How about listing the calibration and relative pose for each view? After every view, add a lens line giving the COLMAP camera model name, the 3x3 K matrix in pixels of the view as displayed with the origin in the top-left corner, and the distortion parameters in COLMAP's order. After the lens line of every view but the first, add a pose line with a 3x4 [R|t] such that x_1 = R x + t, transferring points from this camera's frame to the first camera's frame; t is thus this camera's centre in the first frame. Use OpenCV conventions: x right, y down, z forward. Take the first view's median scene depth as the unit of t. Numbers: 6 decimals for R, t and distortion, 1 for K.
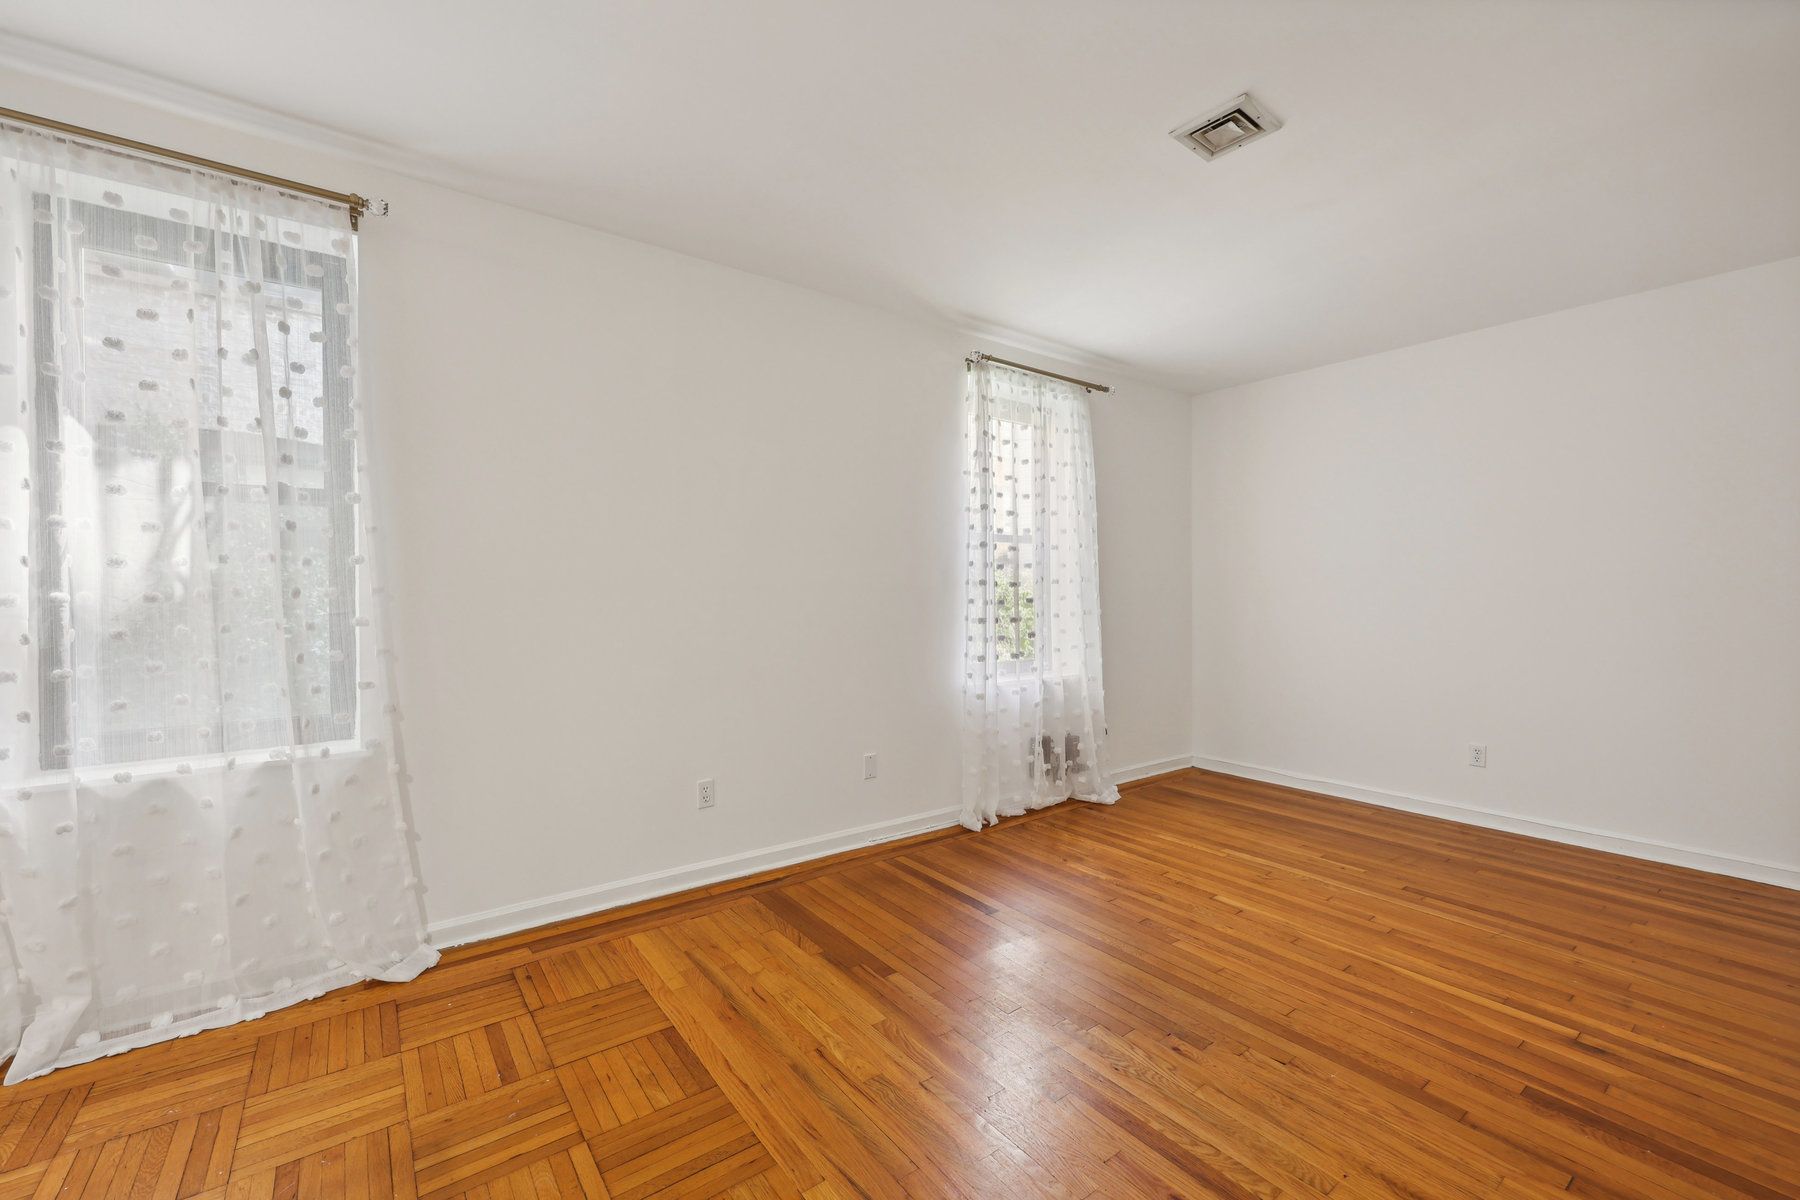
lens RADIAL K [[733.2, 0, 894.3], [0, 733.2, 589.8], [0, 0, 1]] dist [0.000262, -0.000454]
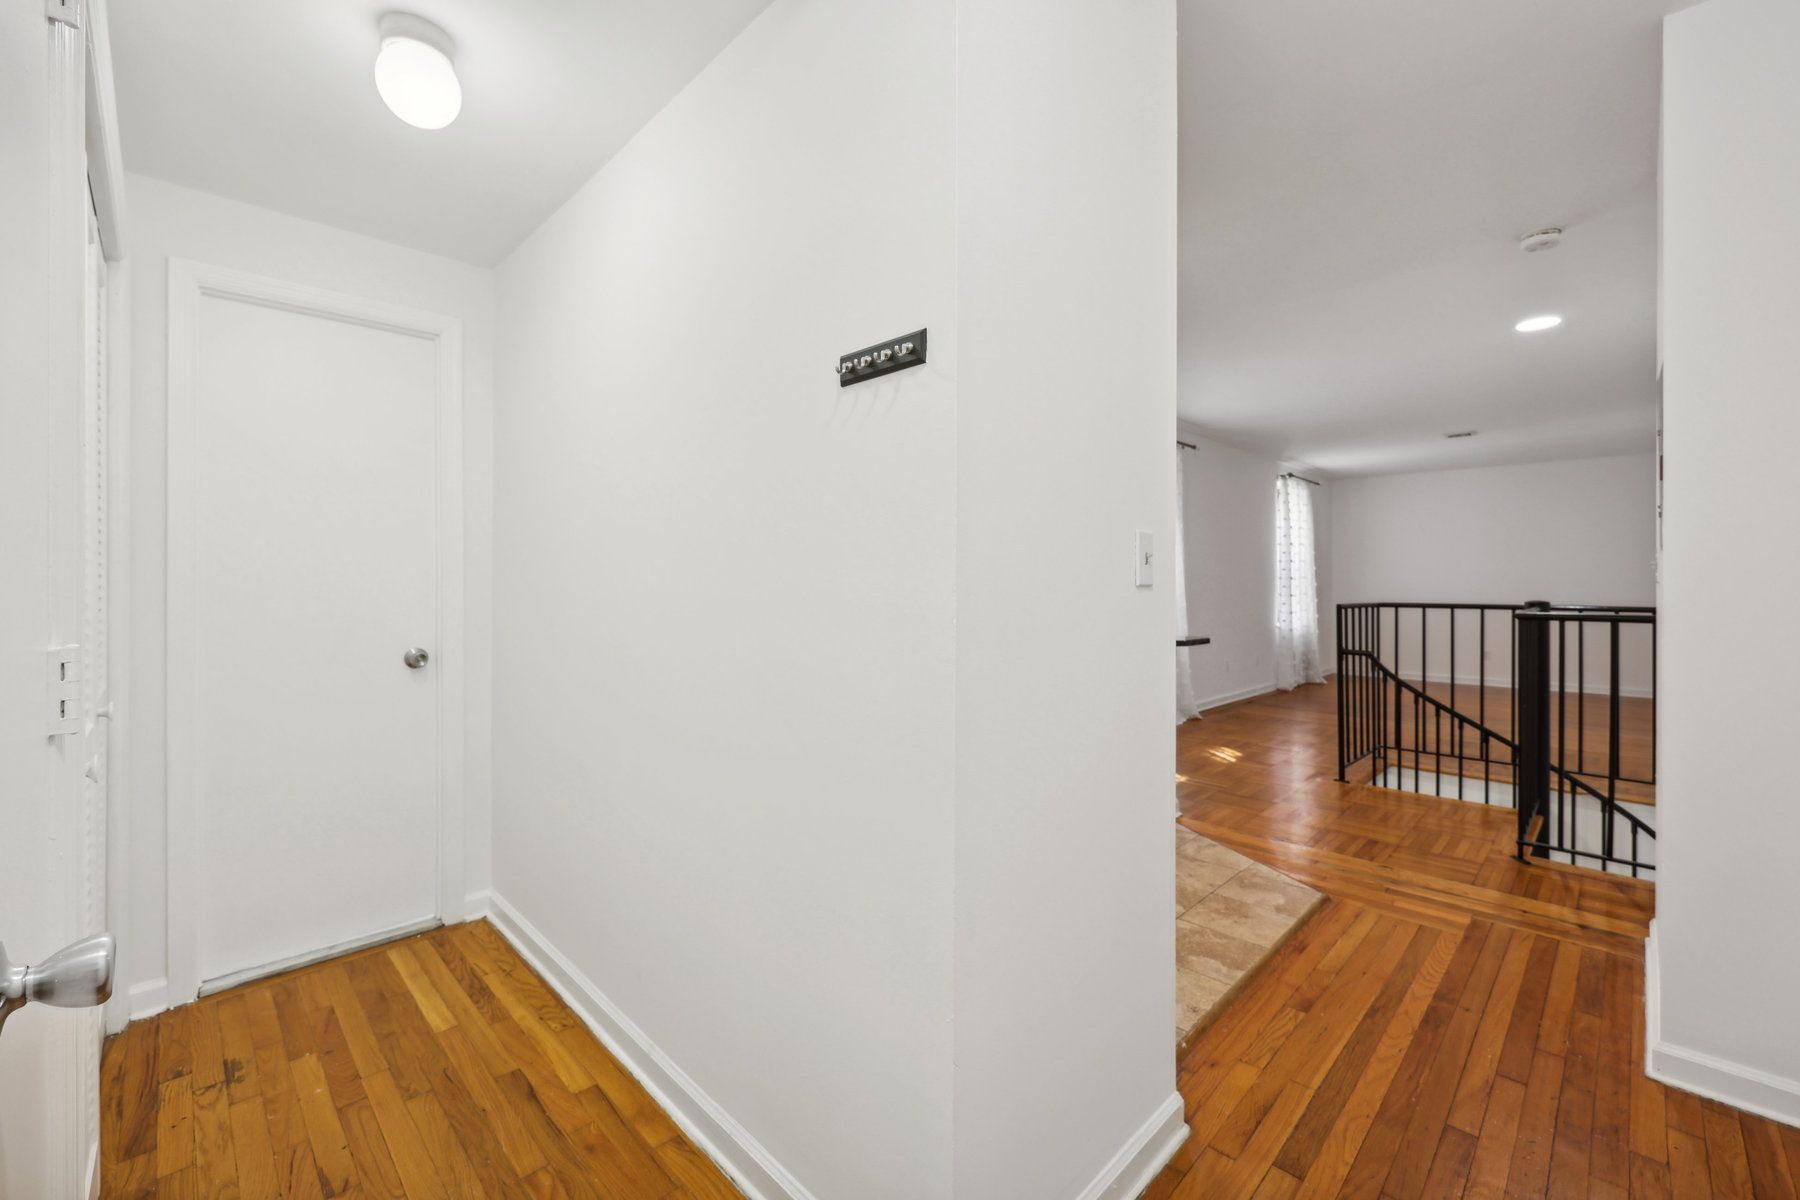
lens RADIAL K [[739.8, 0, 890.8], [0, 739.8, 578.1], [0, 0, 1]] dist [0.000484, 0.000003]
pose [[0.989617, 0.003069, 0.143698, -1.485942], [-0.003087, 0.999995, -0.000097, -0.006449], [-0.143698, -0.000348, 0.989622, -1.091985]]
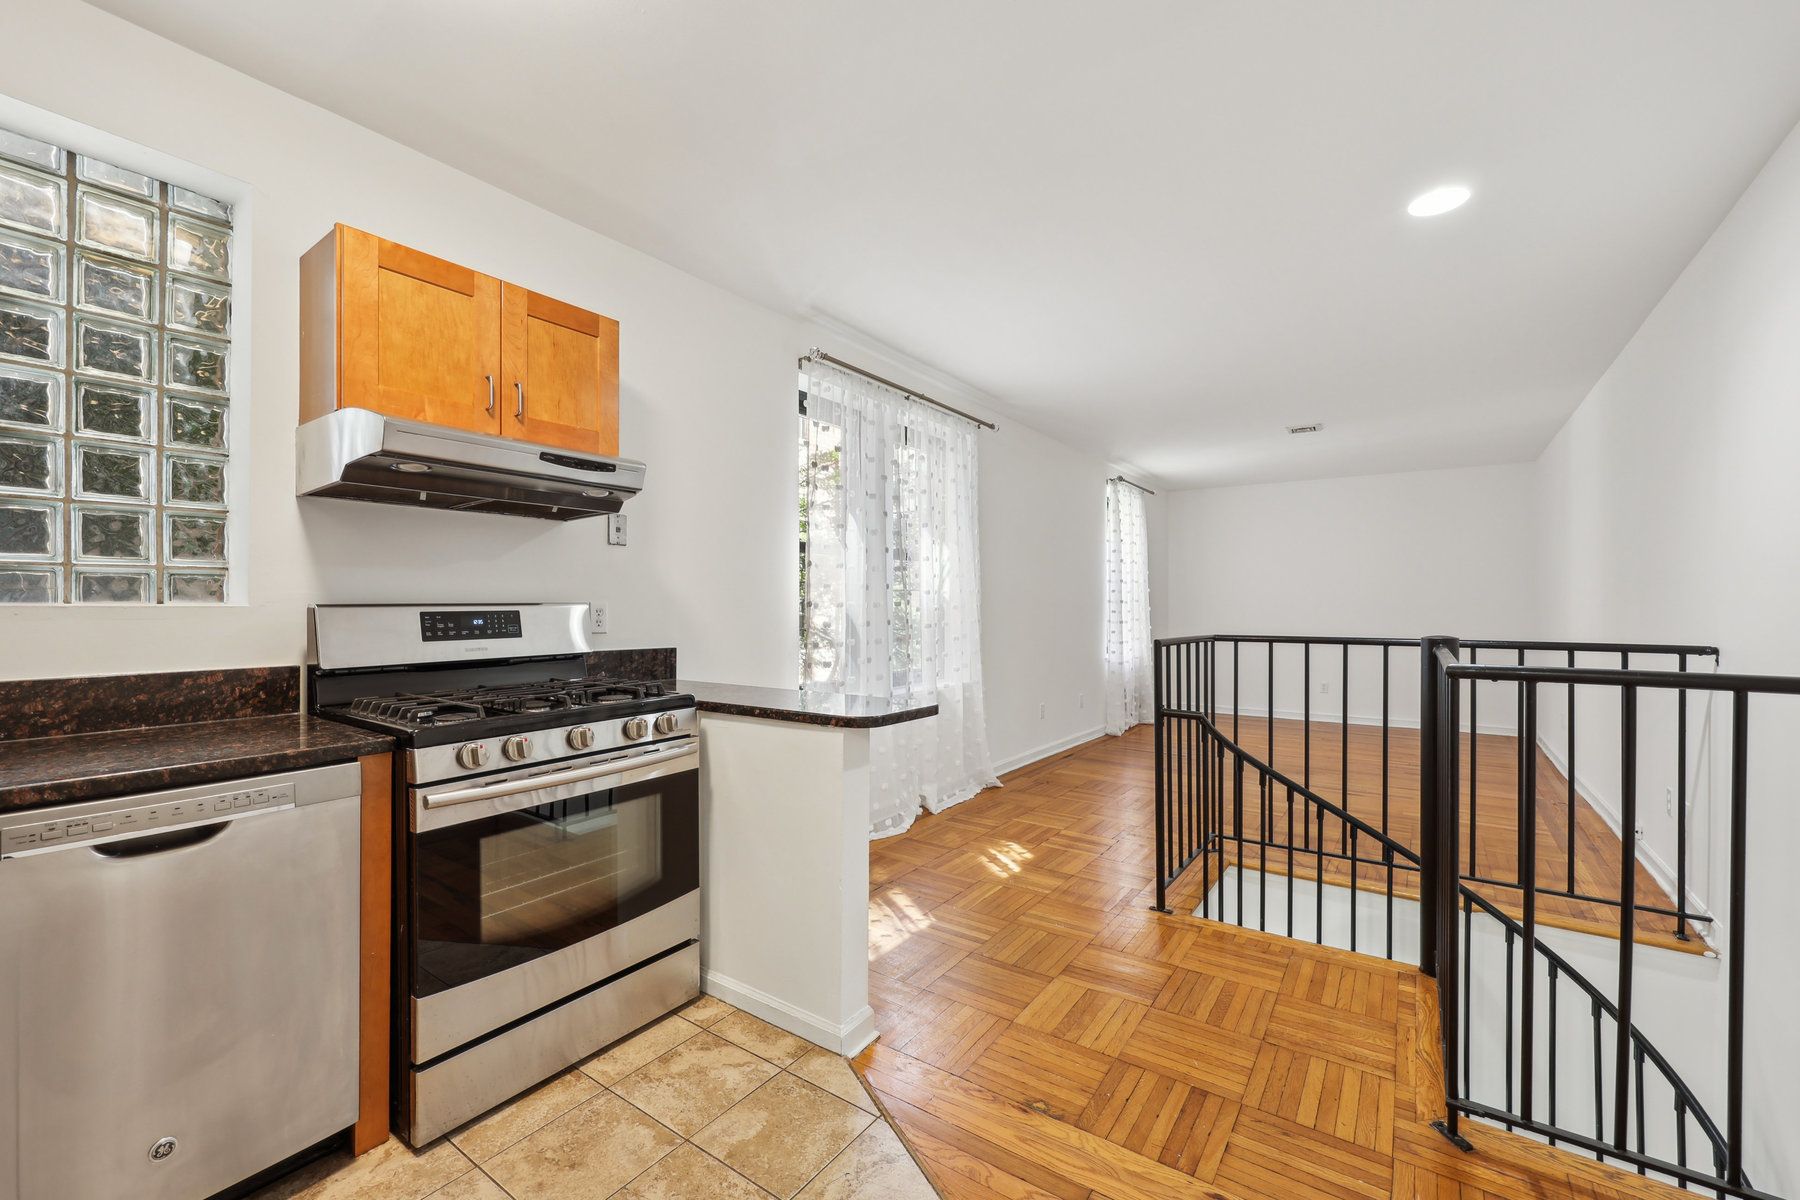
lens RADIAL K [[738.2, 0, 903.5], [0, 738.2, 602.0], [0, 0, 1]] dist [0.000447, 0.000255]
pose [[0.947758, 0.005737, 0.318938, -1.065840], [-0.005758, 0.999983, -0.000878, -0.004297], [-0.318938, -0.001004, 0.947775, -0.628318]]
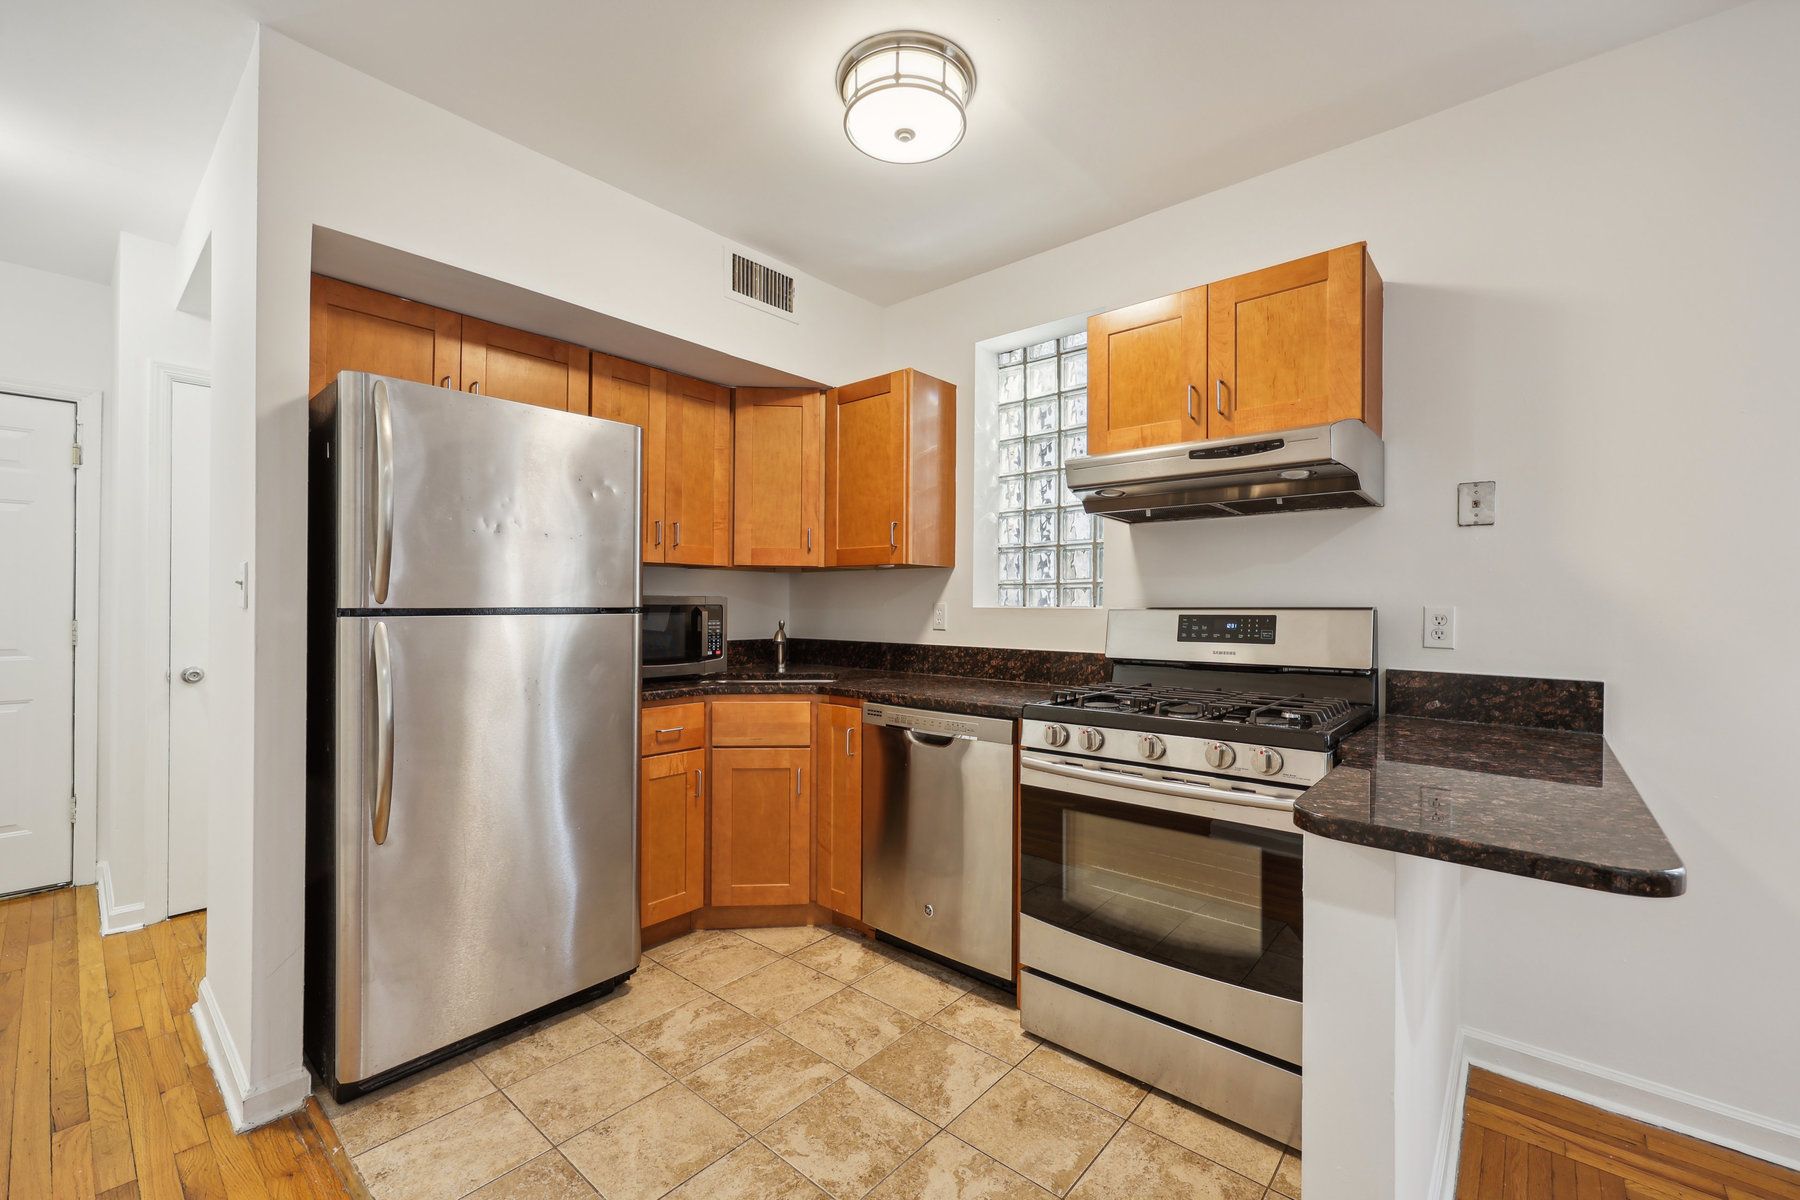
lens RADIAL K [[736.2, 0, 900.0], [0, 736.2, 600.0], [0, 0, 1]] dist [-0.000775, -0.000098]
pose [[0.217990, -0.003196, -0.975946, -0.644651], [-0.002848, 0.999988, -0.003910, -0.004502], [0.975947, 0.003632, 0.217978, -0.319904]]
